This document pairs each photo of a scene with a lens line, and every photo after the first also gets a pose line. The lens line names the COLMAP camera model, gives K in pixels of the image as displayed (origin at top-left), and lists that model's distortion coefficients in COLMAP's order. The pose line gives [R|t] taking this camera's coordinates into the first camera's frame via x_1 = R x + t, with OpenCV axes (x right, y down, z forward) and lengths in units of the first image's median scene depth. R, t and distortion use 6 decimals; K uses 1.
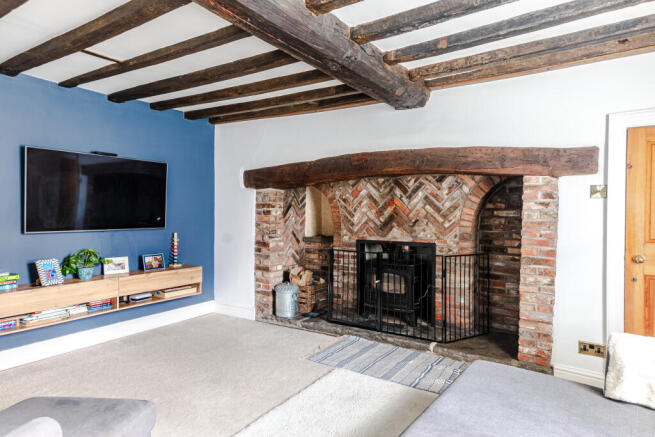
lens RADIAL K [[393.3, 0, 325.8], [0, 393.3, 216.3], [0, 0, 1]] dist [0.029916, 0.003350]
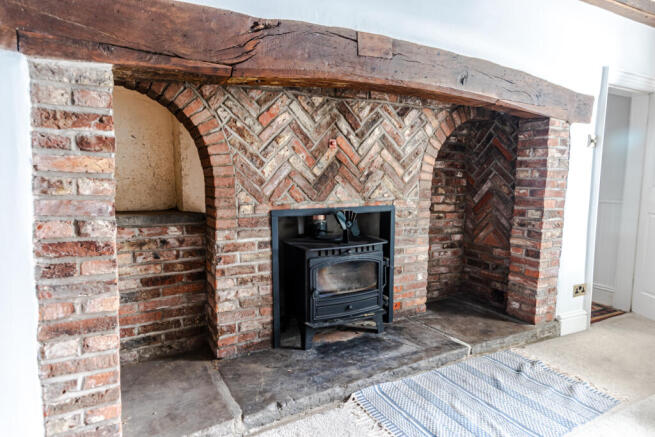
lens RADIAL K [[393.3, 0, 327.4], [0, 393.3, 218.7], [0, 0, 1]] dist [0.029916, 0.003350]
pose [[0.446891, -0.094007, 0.889635, -0.370711], [0.006802, 0.994792, 0.101702, 0.018965], [-0.894562, -0.039398, 0.445203, 0.742952]]
